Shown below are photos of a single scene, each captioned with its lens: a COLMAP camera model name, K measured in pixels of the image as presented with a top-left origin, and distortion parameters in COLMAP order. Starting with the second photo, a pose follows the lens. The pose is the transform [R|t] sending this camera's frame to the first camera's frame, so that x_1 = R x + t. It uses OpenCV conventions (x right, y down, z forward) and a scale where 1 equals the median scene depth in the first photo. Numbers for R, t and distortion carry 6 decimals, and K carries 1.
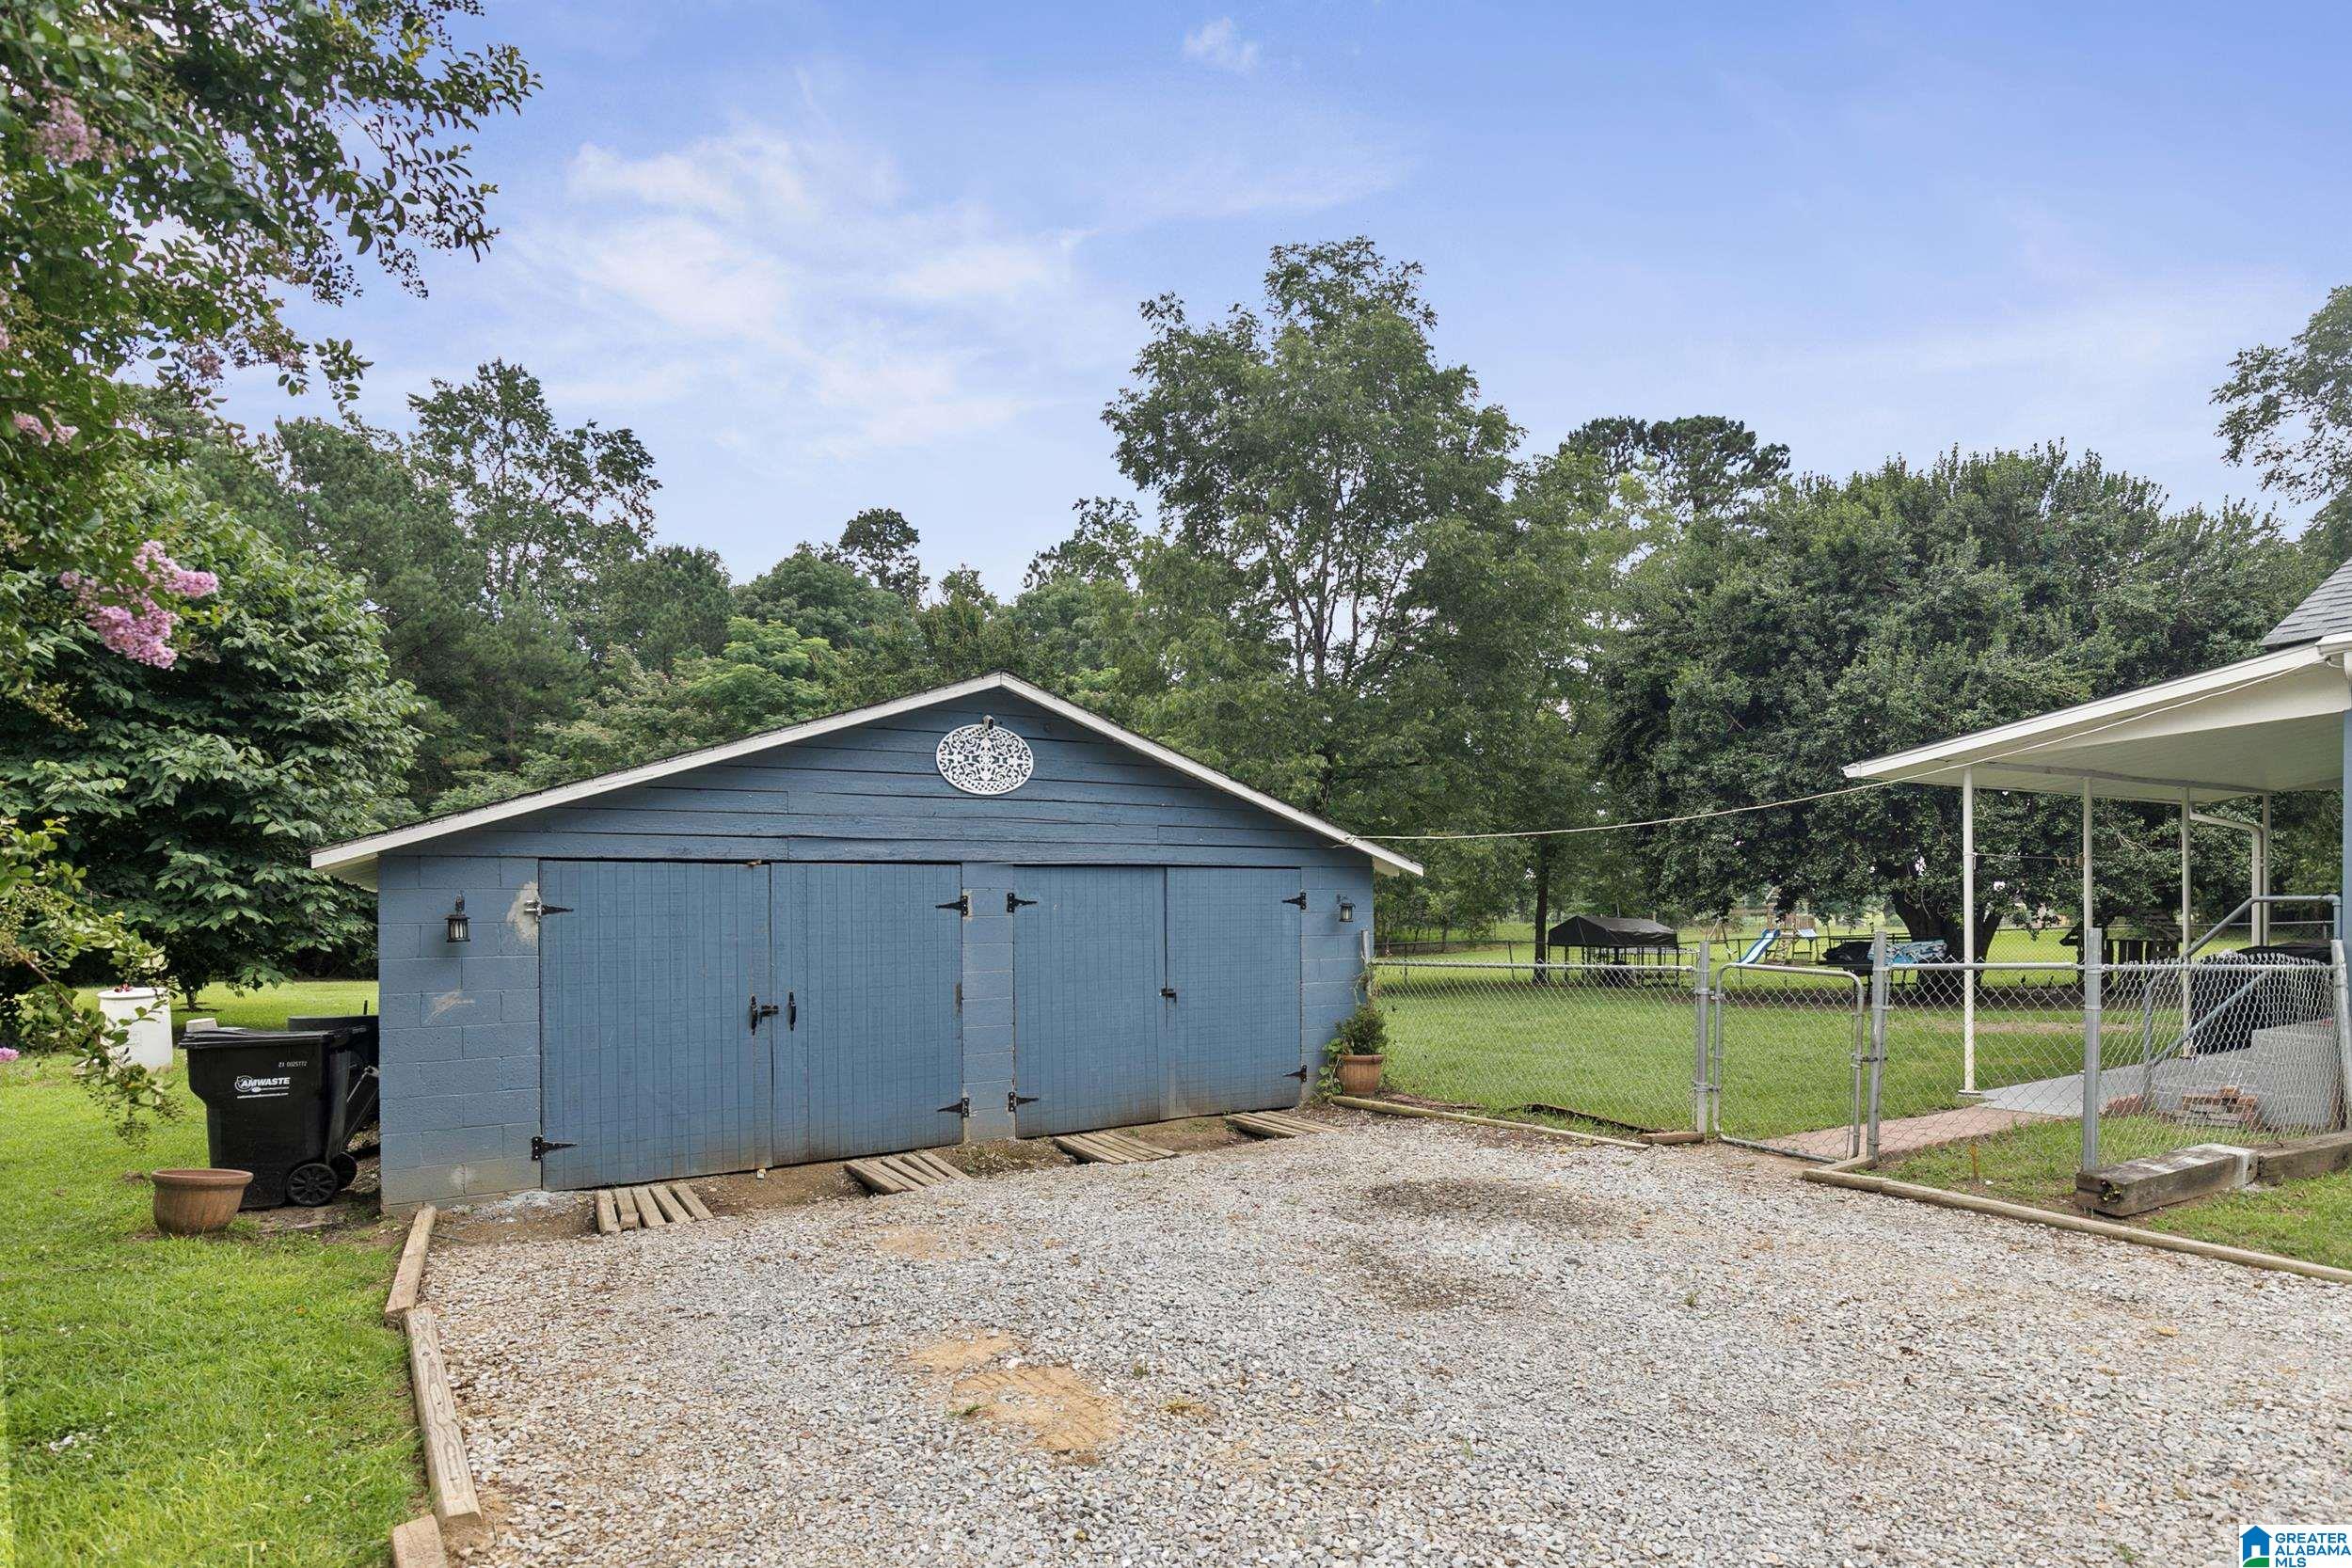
lens RADIAL K [[1258.7, 0, 1200.7], [0, 1258.7, 910.5], [0, 0, 1]] dist [-0.004783, -0.001285]
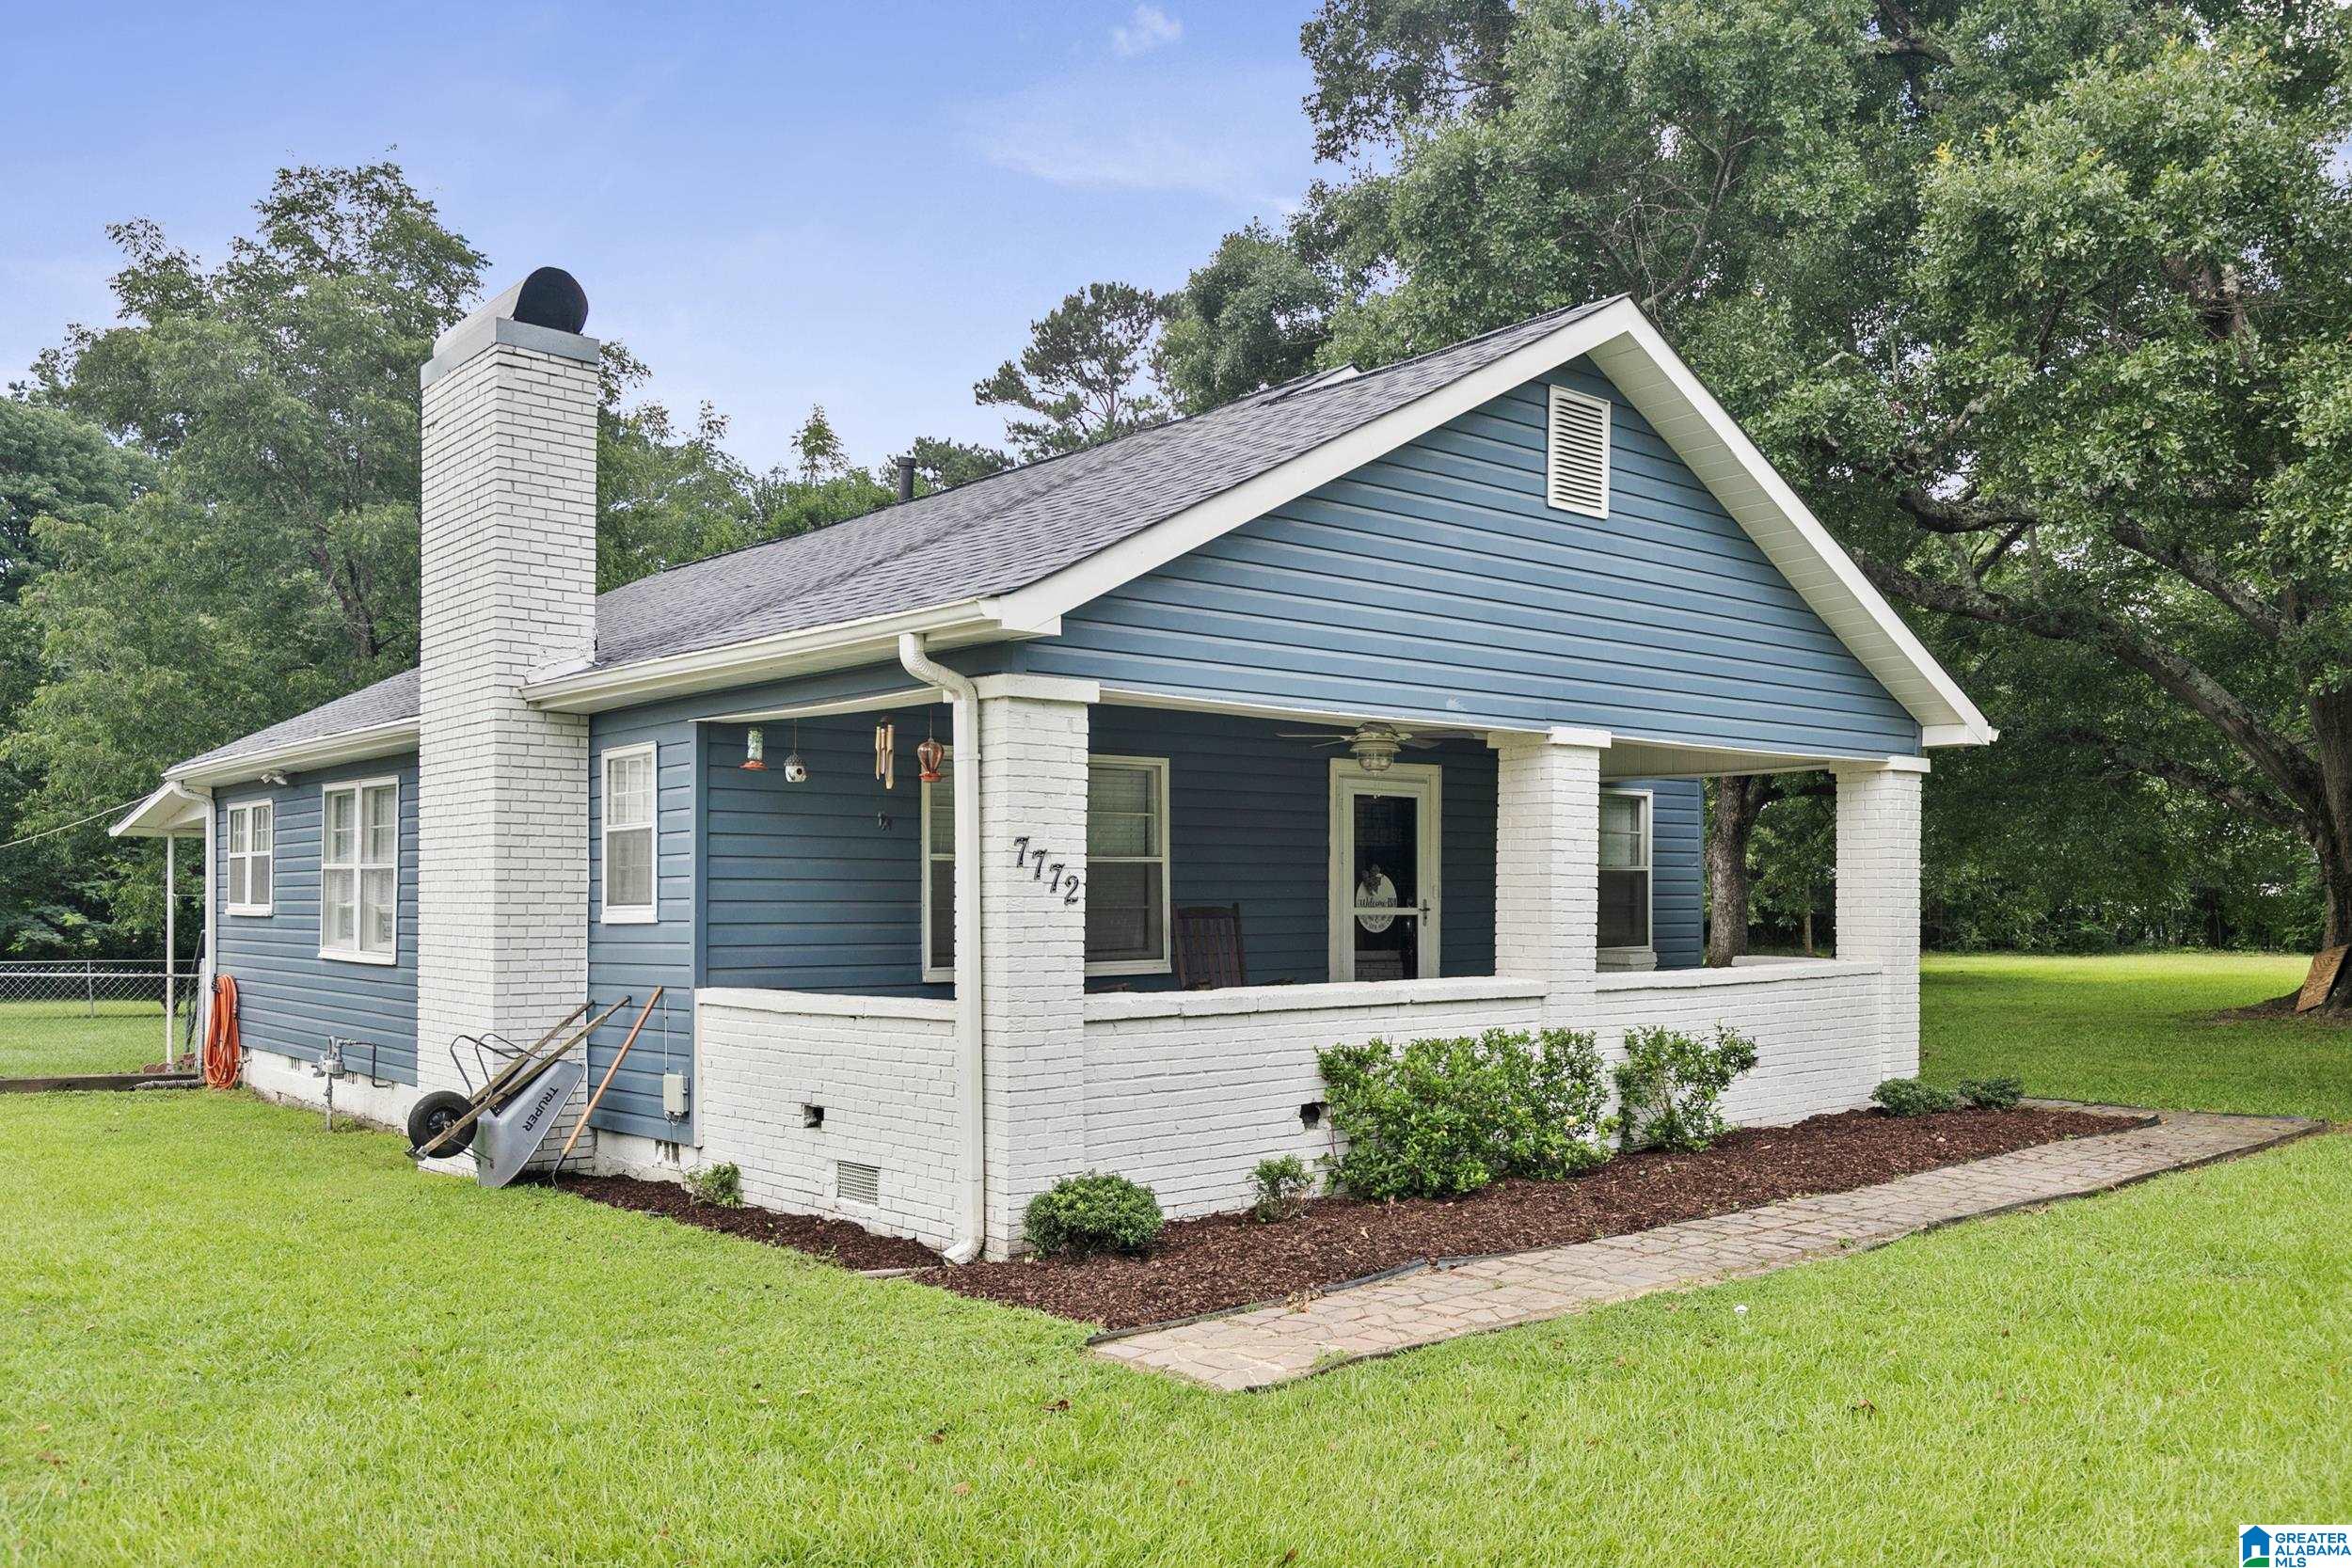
lens RADIAL K [[1876.0, 0, 1184.3], [0, 1876.0, 915.2], [0, 0, 1]] dist [0.008967, 0.002369]
pose [[0.985645, 0.008027, 0.168642, 0.515719], [-0.009211, 0.999938, 0.006241, -0.017962], [-0.168581, -0.007705, 0.985658, -0.464523]]
